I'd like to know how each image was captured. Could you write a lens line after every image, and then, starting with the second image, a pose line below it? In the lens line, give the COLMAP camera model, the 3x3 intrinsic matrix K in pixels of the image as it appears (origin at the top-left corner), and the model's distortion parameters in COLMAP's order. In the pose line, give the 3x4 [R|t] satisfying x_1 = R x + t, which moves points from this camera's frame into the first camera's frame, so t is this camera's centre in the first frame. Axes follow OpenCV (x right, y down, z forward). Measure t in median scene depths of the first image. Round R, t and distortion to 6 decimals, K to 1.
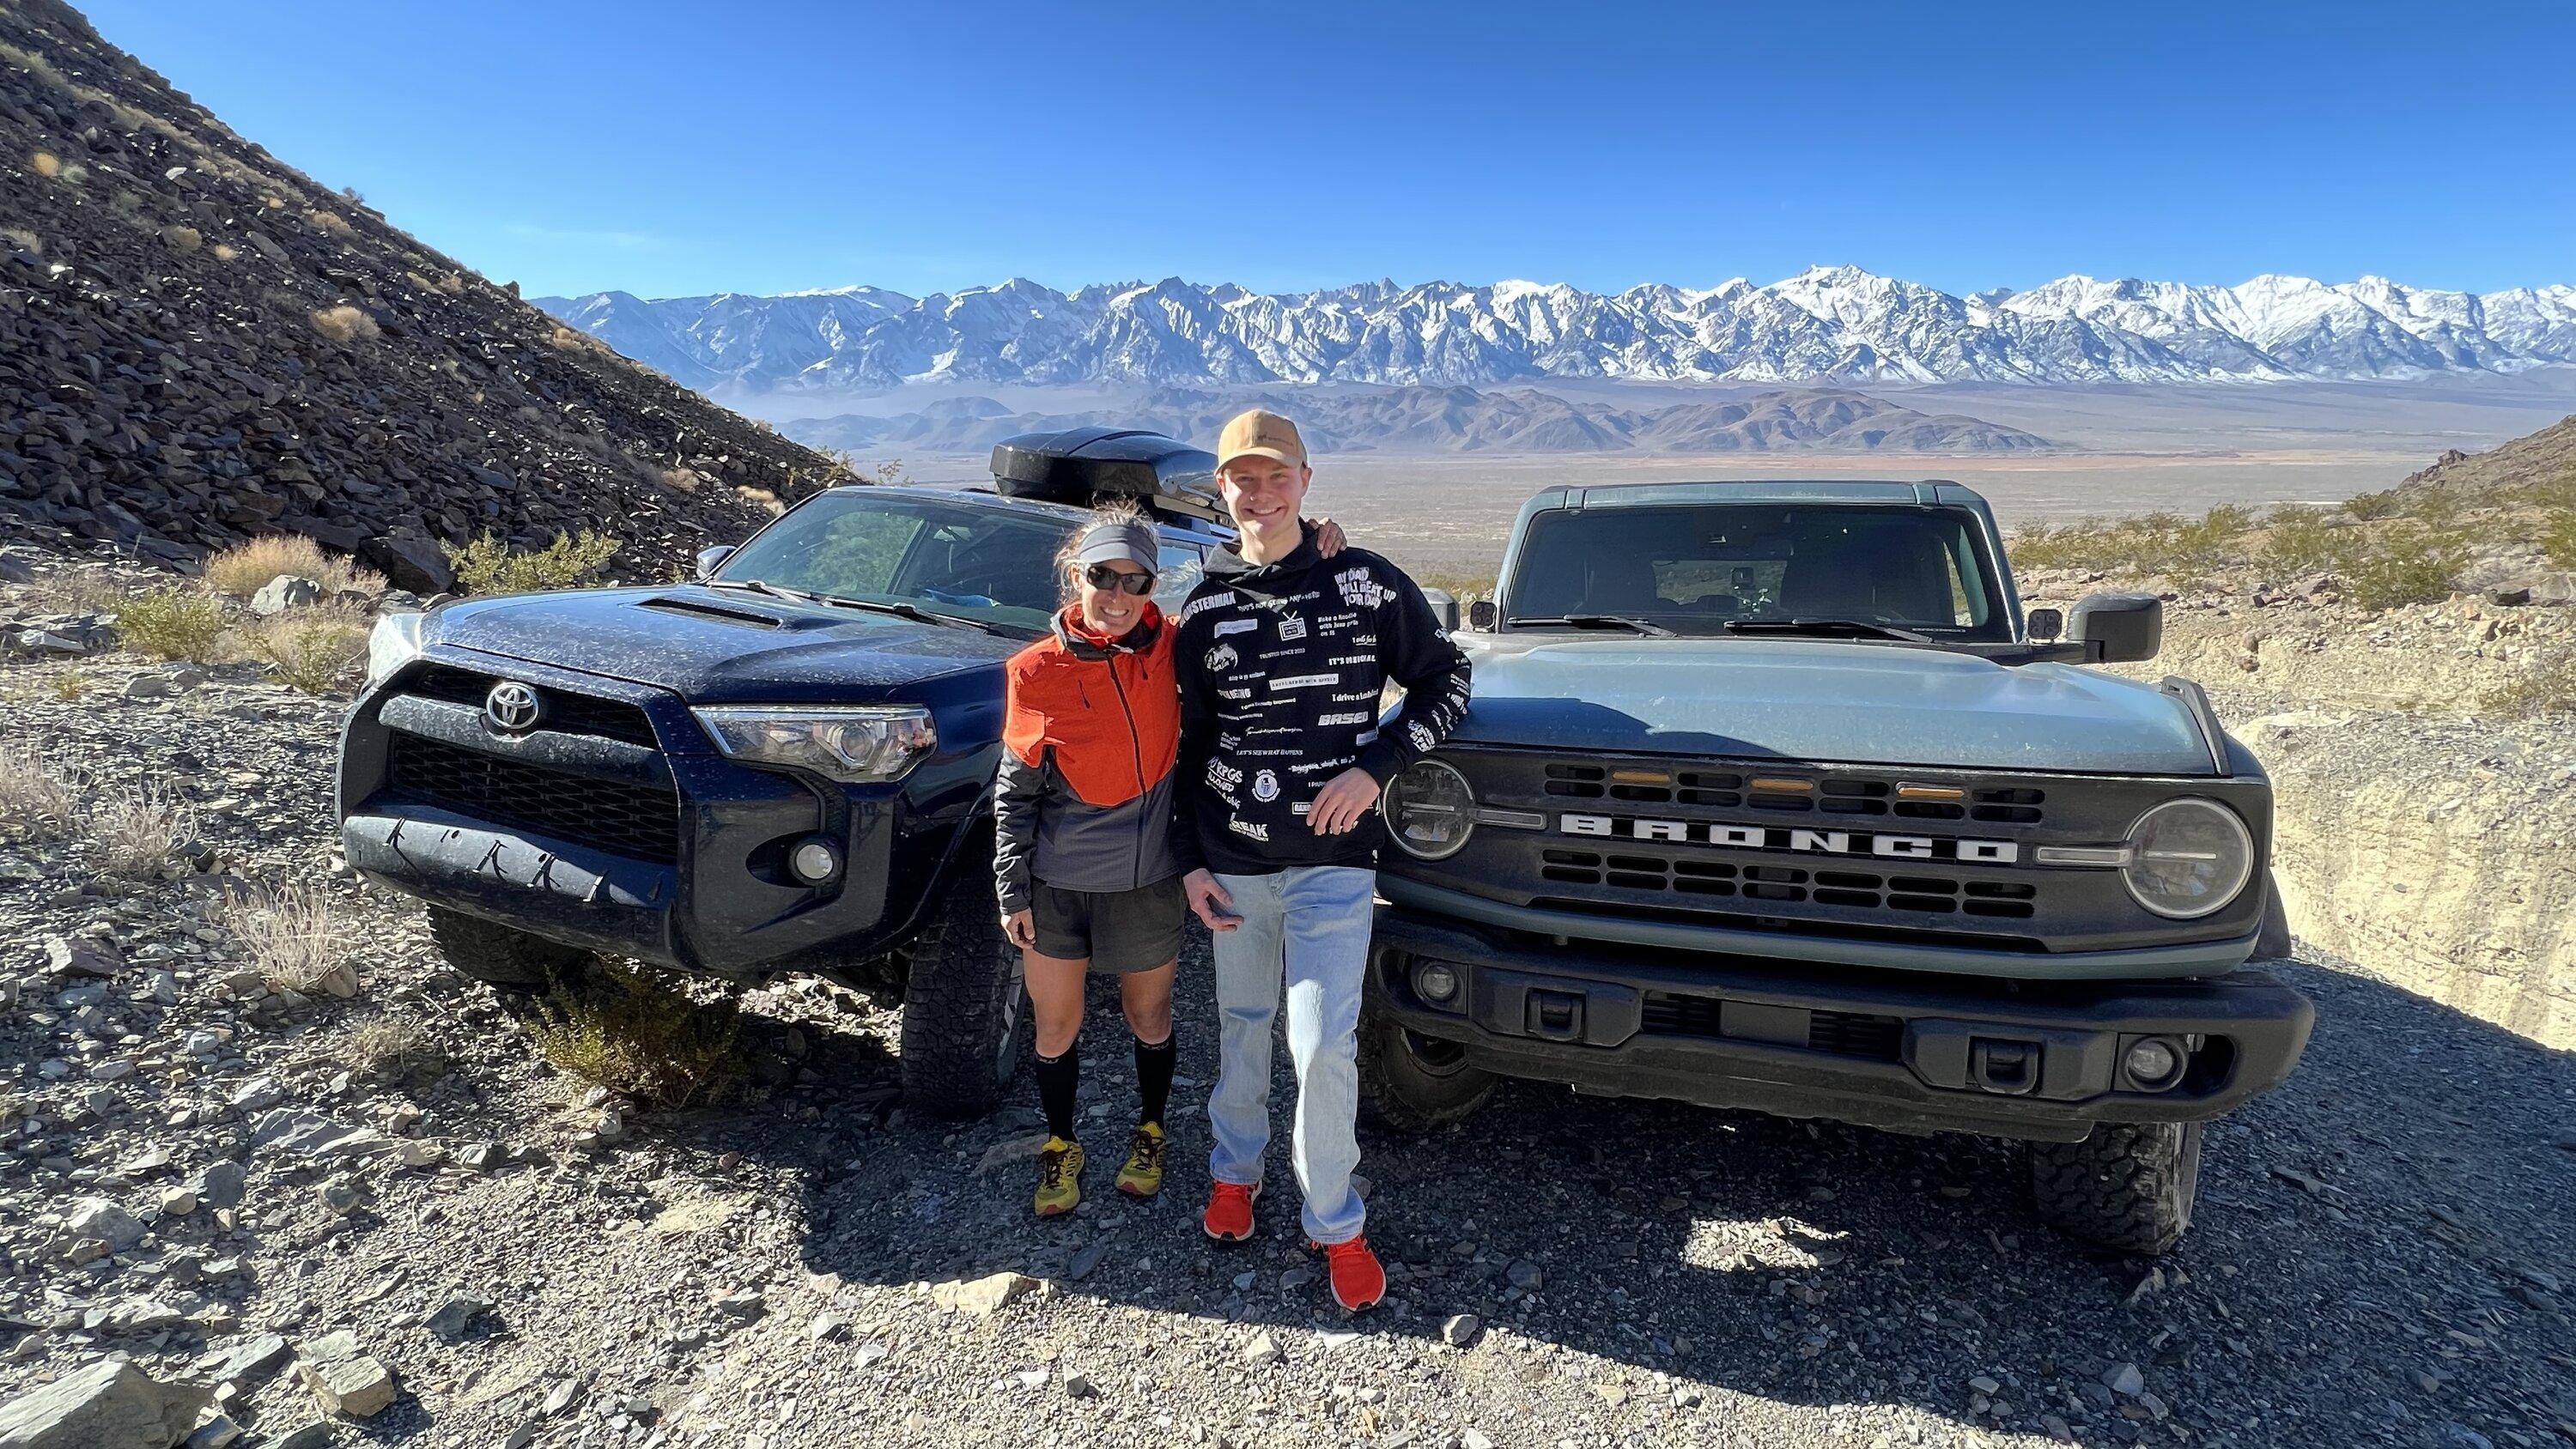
lens RADIAL K [[1129.7, 0, 1288.0], [0, 1129.7, 724.5], [0, 0, 1]] dist [-0.003757, -0.000046]
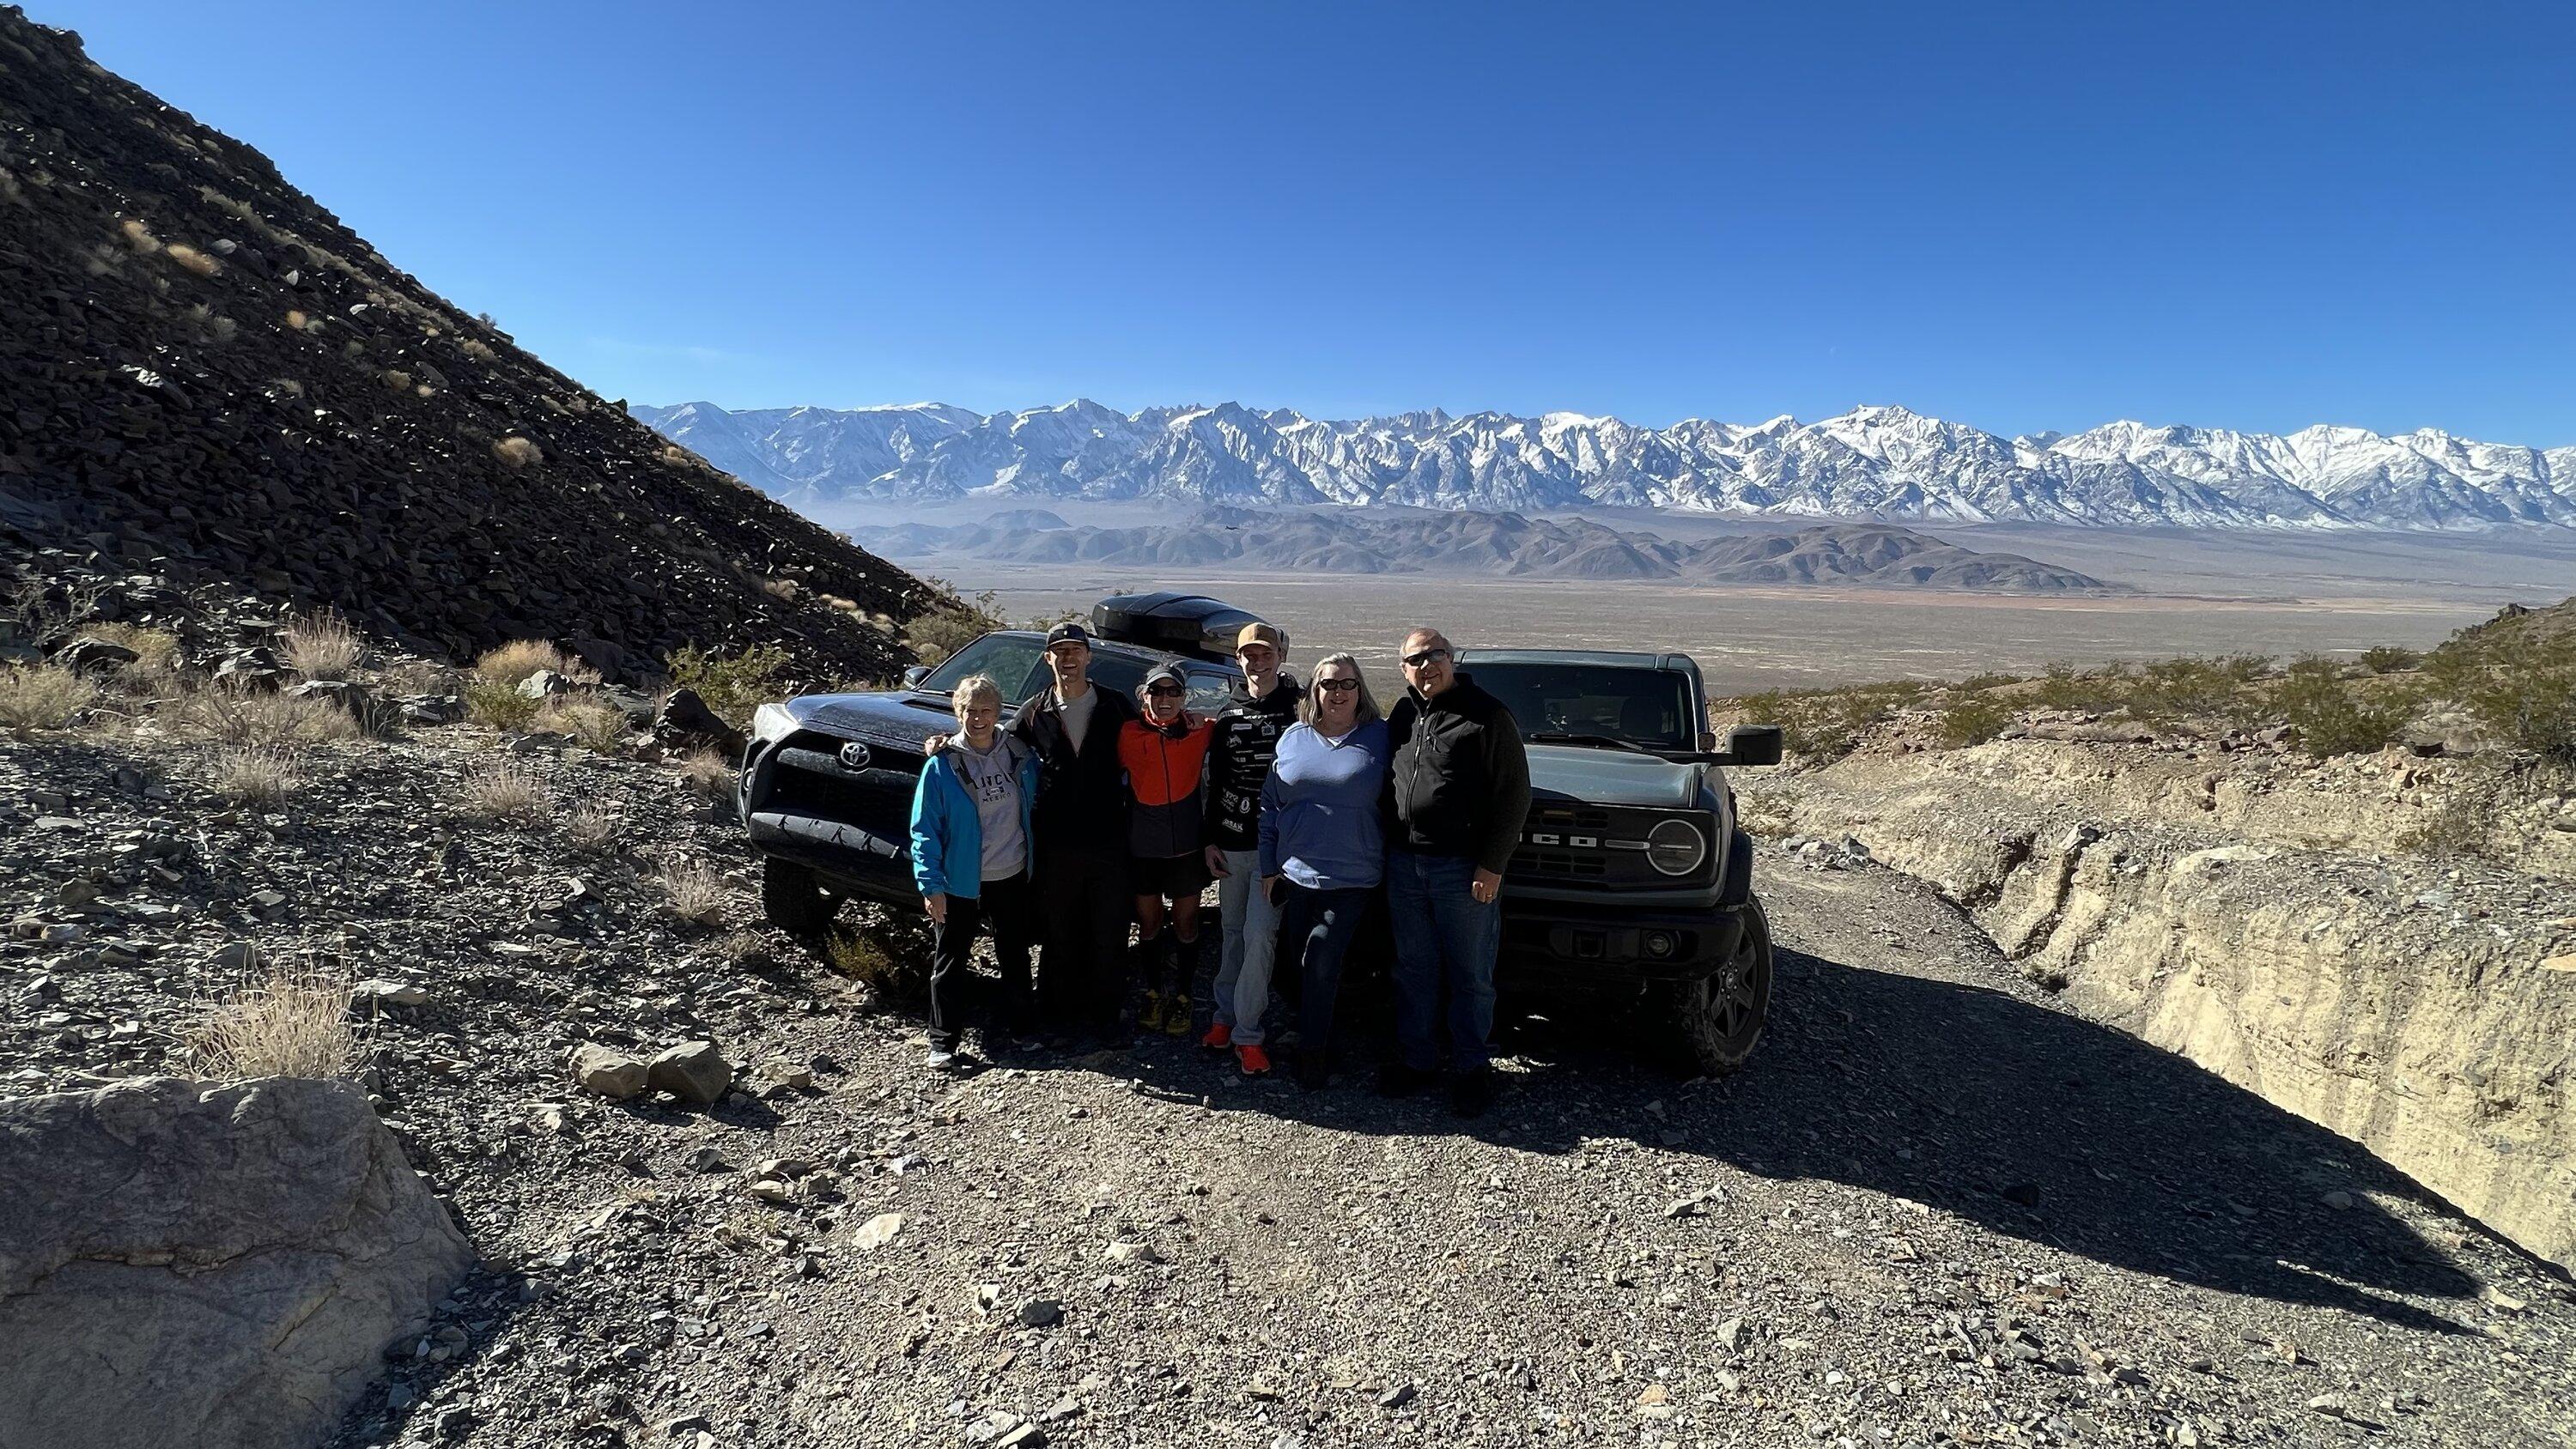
lens RADIAL K [[1129.7, 0, 1288.0], [0, 1129.7, 724.5], [0, 0, 1]] dist [-0.003757, -0.000046]
pose [[0.998711, 0.033814, -0.037866, 0.018268], [-0.037468, 0.994245, -0.100361, 0.016513], [0.034254, 0.101651, 0.994230, -0.147845]]
